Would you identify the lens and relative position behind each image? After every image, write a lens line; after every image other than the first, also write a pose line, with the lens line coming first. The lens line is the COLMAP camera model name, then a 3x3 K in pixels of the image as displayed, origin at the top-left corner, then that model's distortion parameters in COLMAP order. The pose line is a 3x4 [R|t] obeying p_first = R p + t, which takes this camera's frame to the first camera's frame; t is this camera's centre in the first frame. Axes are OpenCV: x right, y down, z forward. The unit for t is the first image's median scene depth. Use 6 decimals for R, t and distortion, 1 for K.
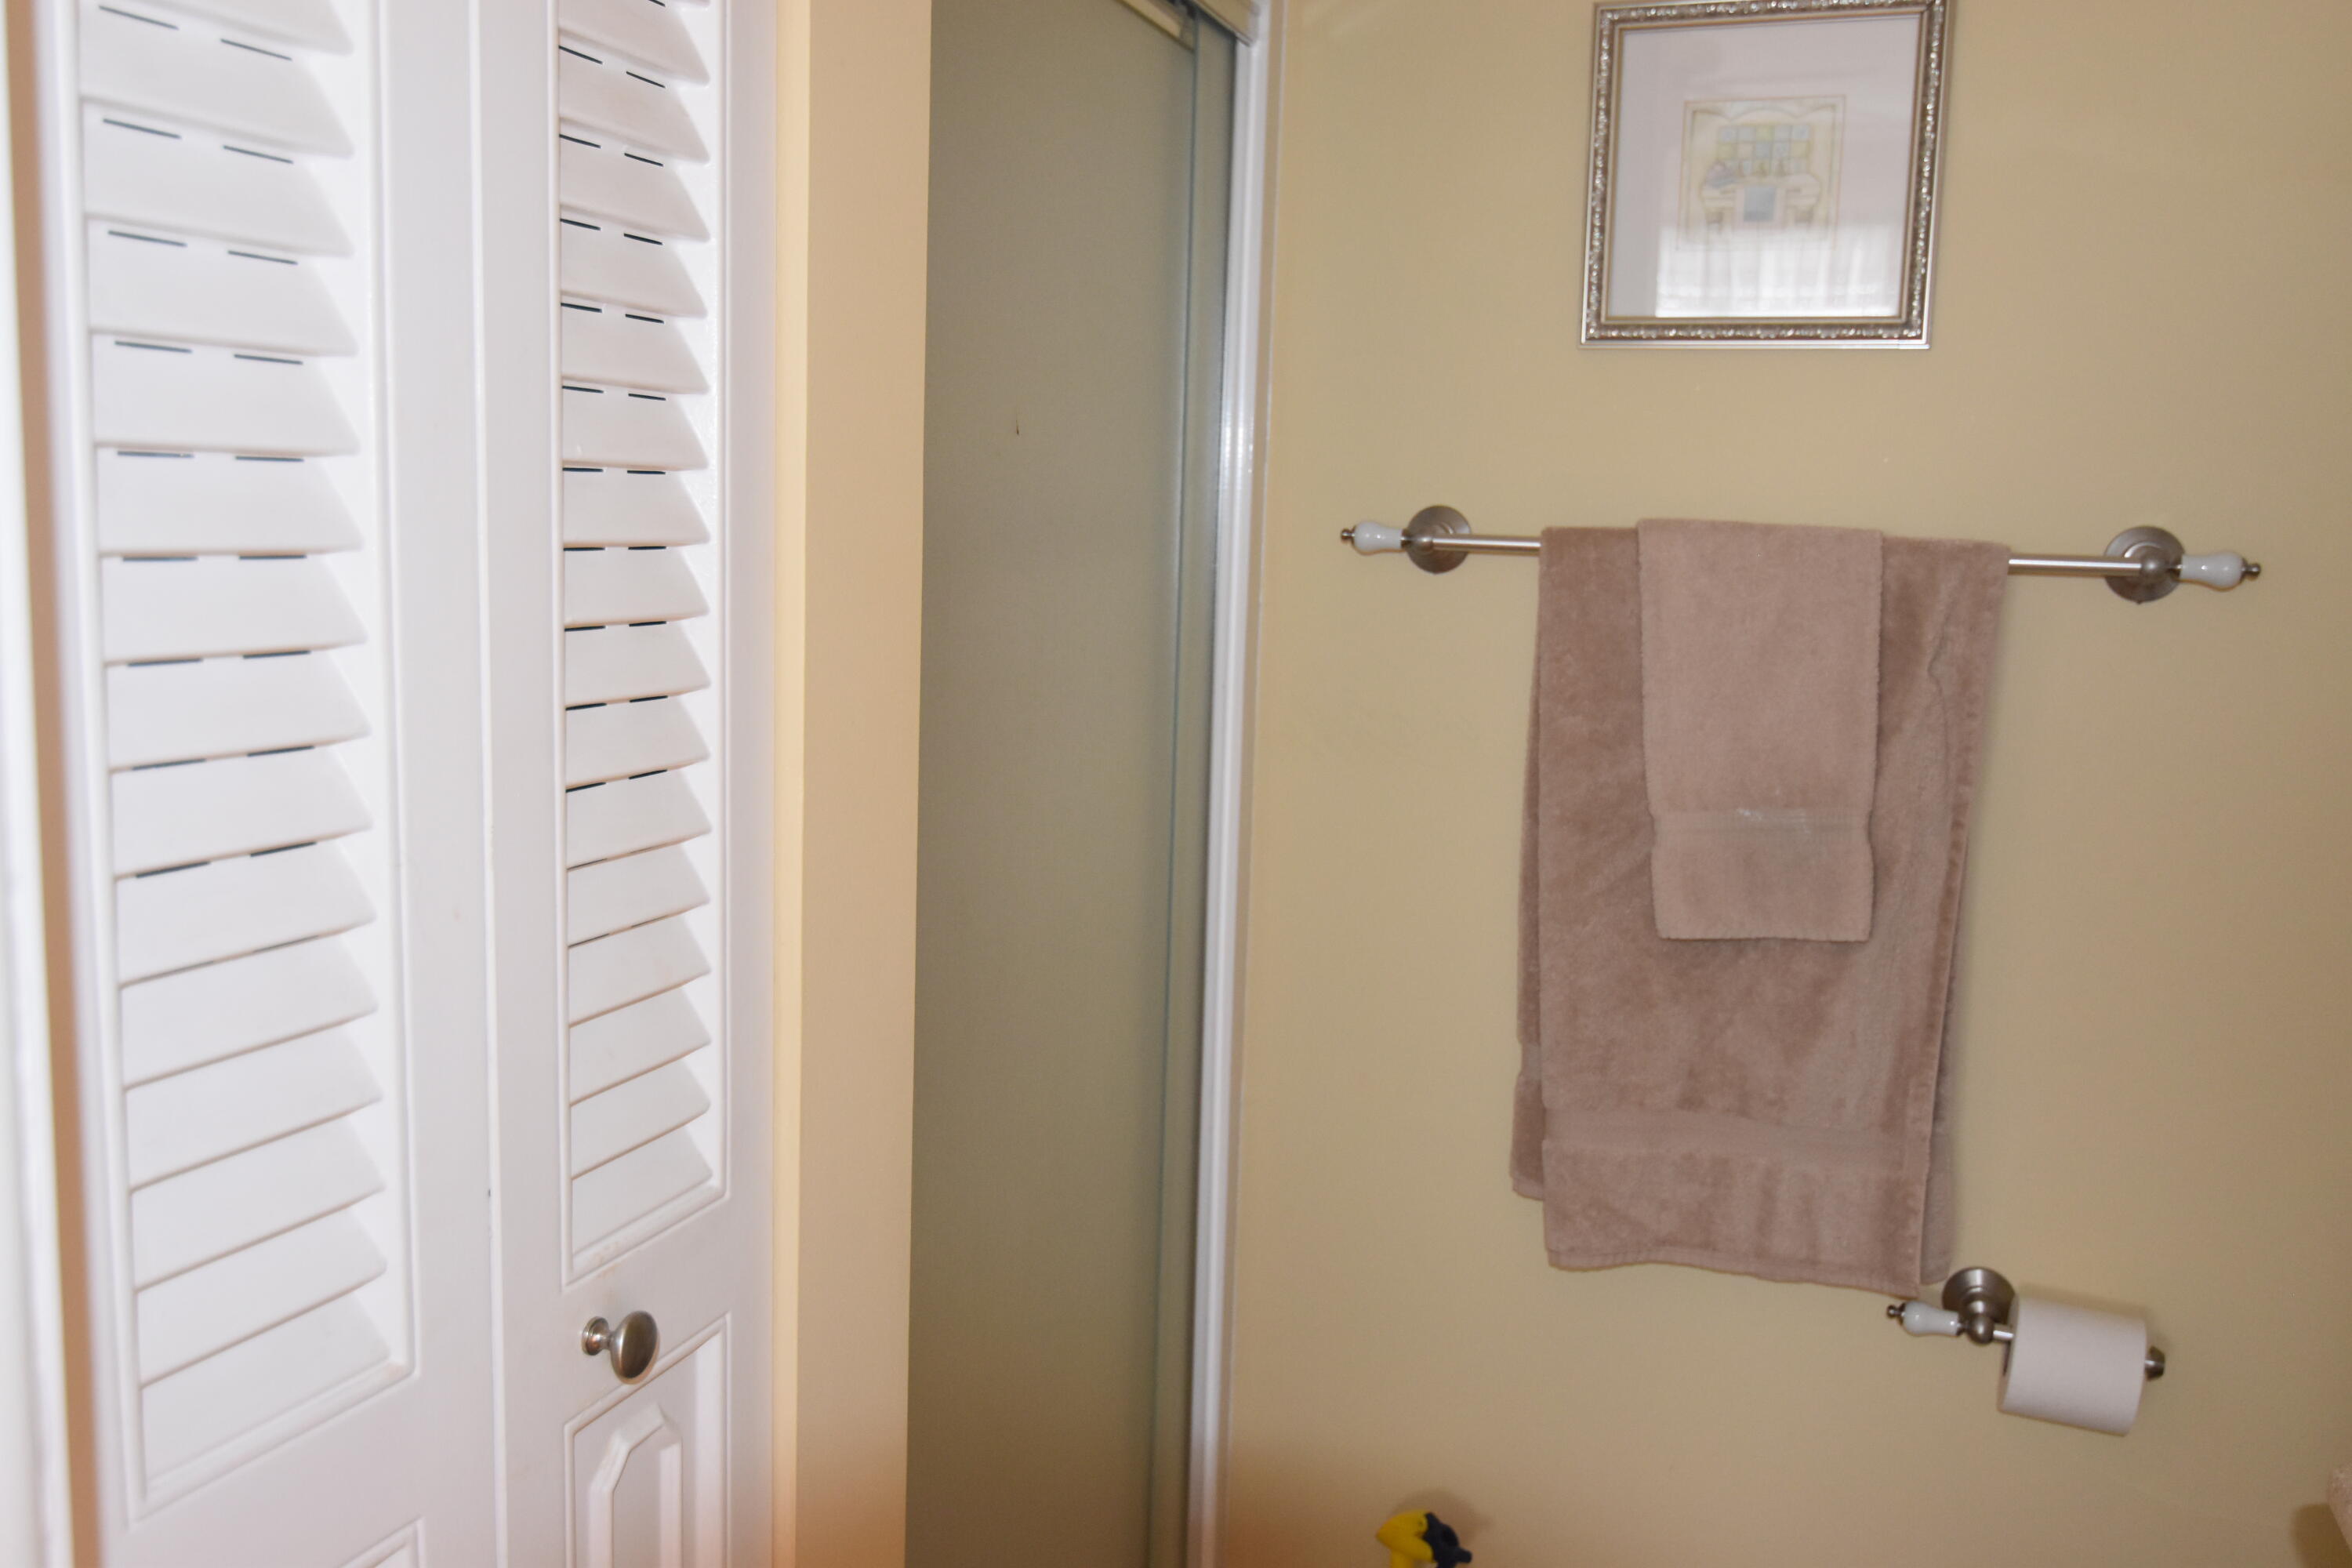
lens RADIAL K [[1957.5, 0, 1176.0], [0, 1957.5, 784.0], [0, 0, 1]] dist [0.001892, -0.014365]
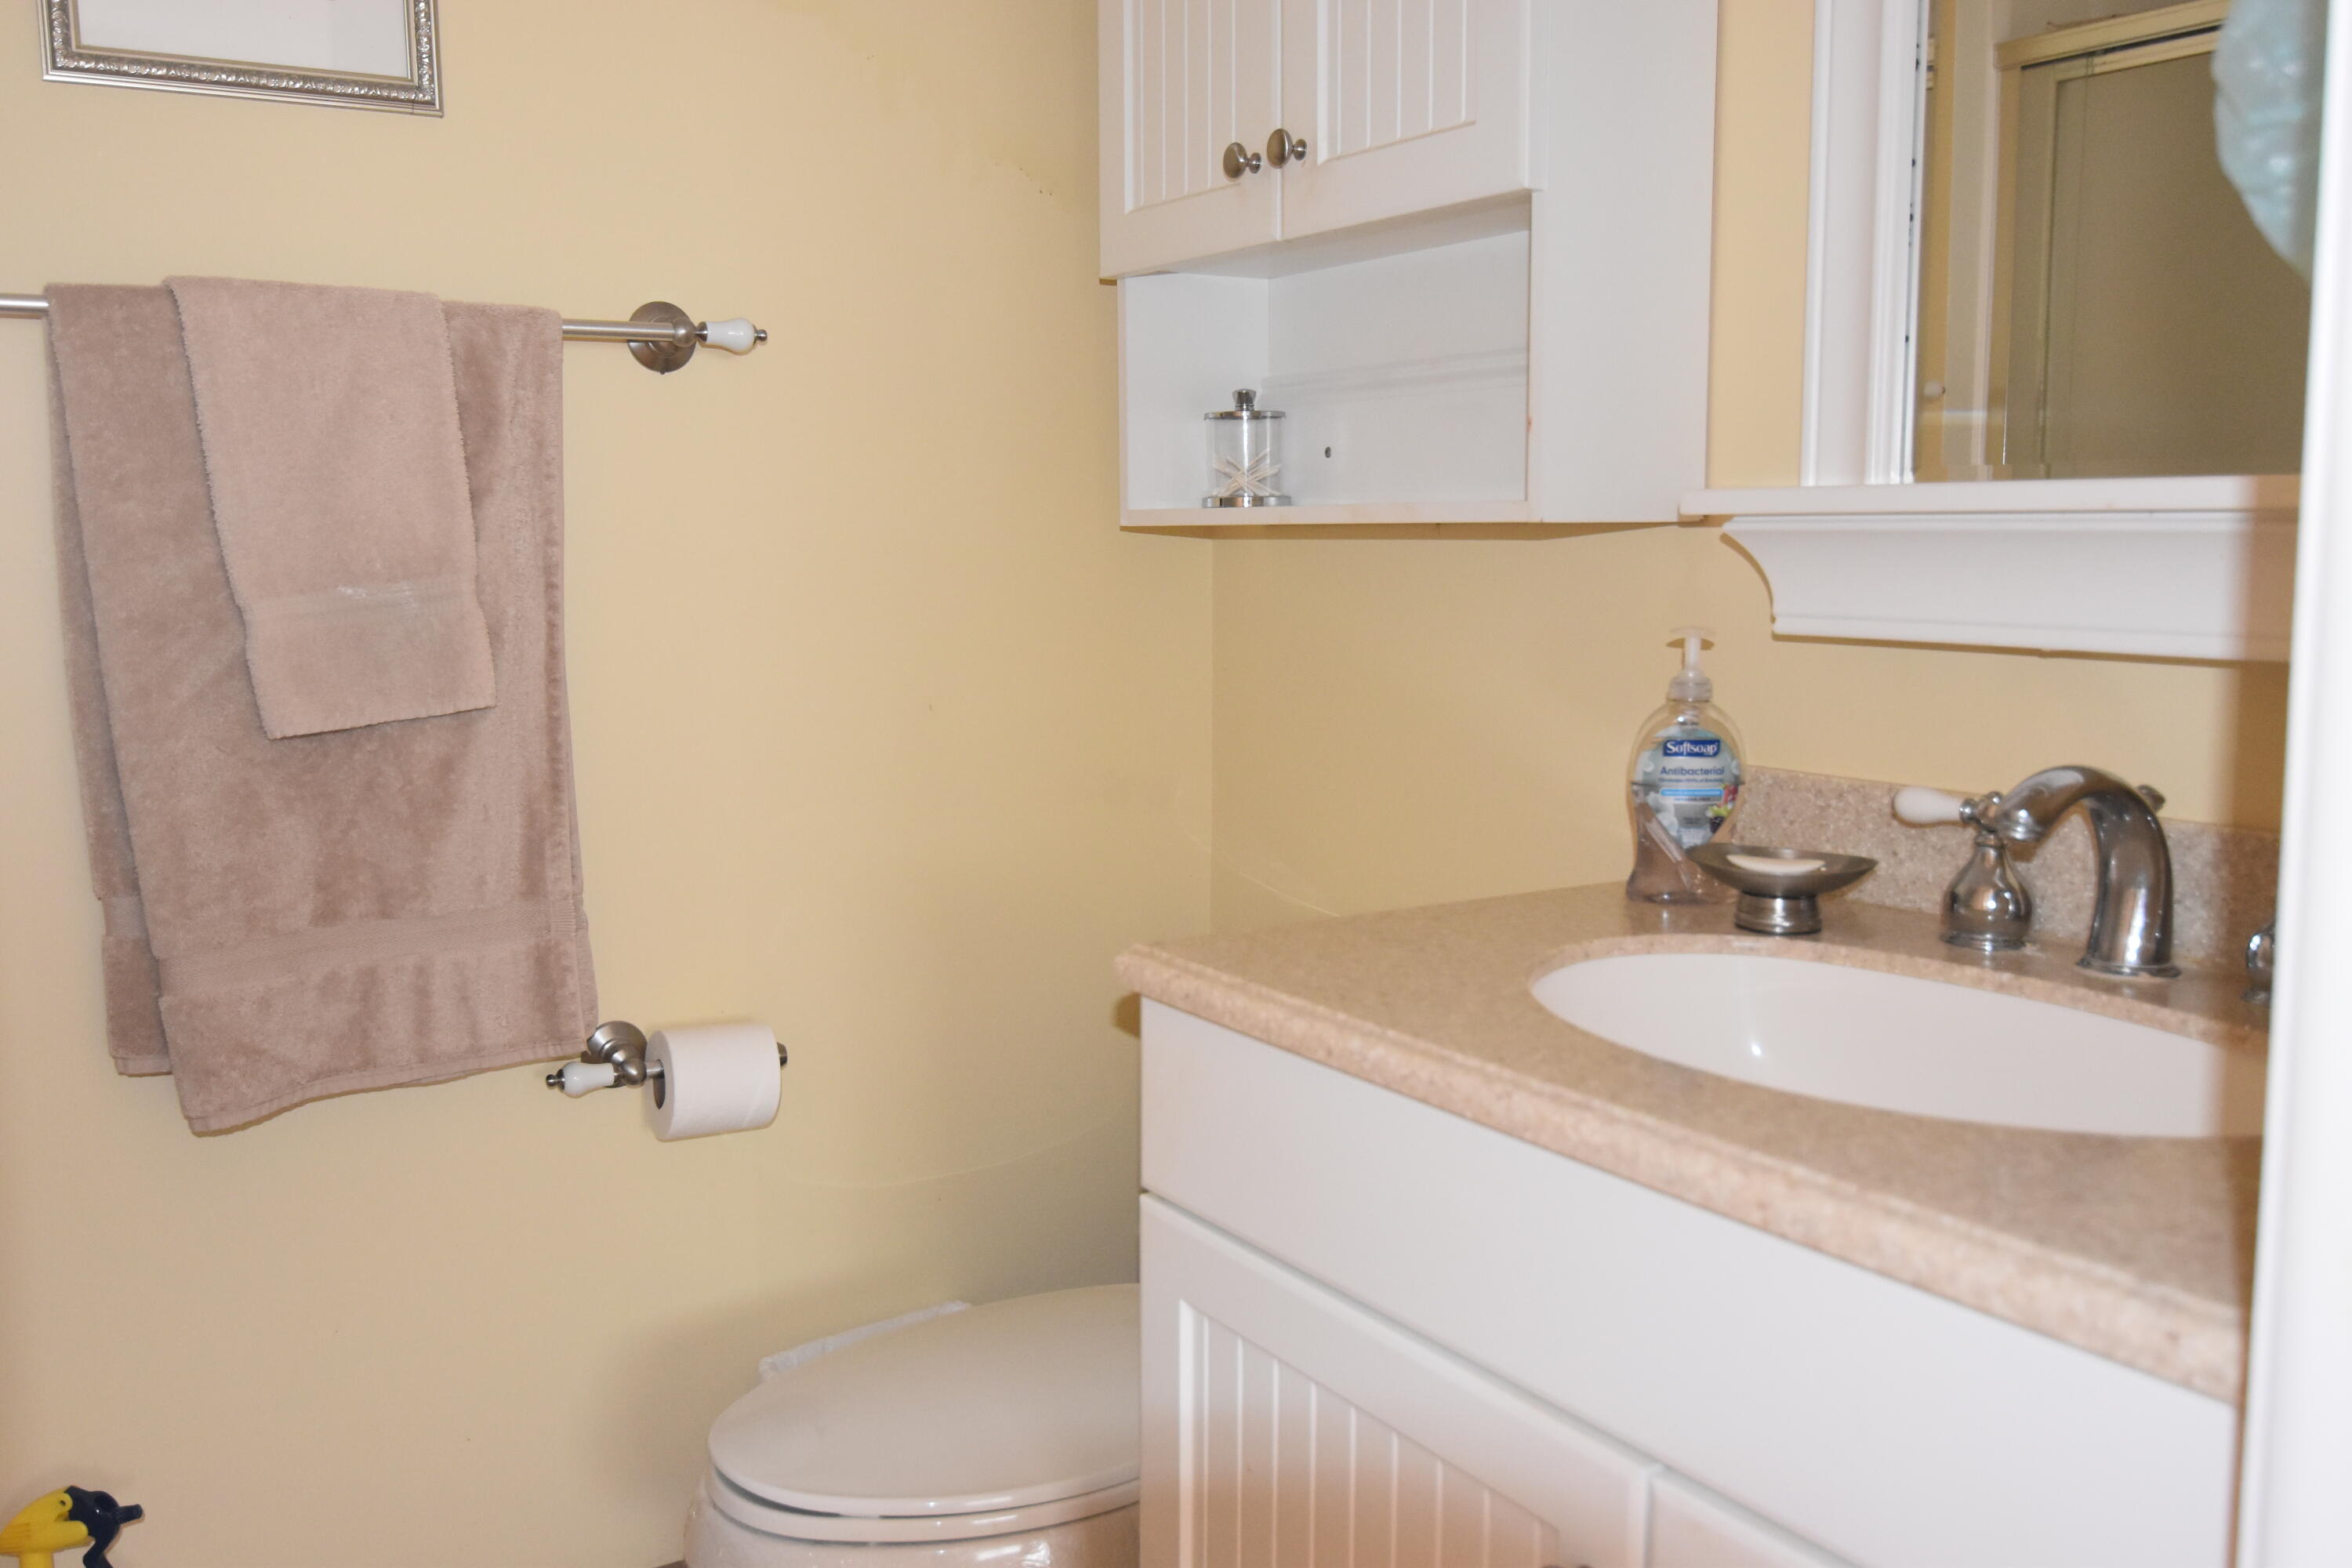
lens RADIAL K [[1957.5, 0, 1176.0], [0, 1957.5, 784.0], [0, 0, 1]] dist [0.001892, -0.014365]
pose [[0.617921, -0.140270, 0.773627, -0.199683], [0.140865, 0.987787, 0.066587, 0.097922], [-0.773519, 0.067831, 0.630133, 0.104054]]
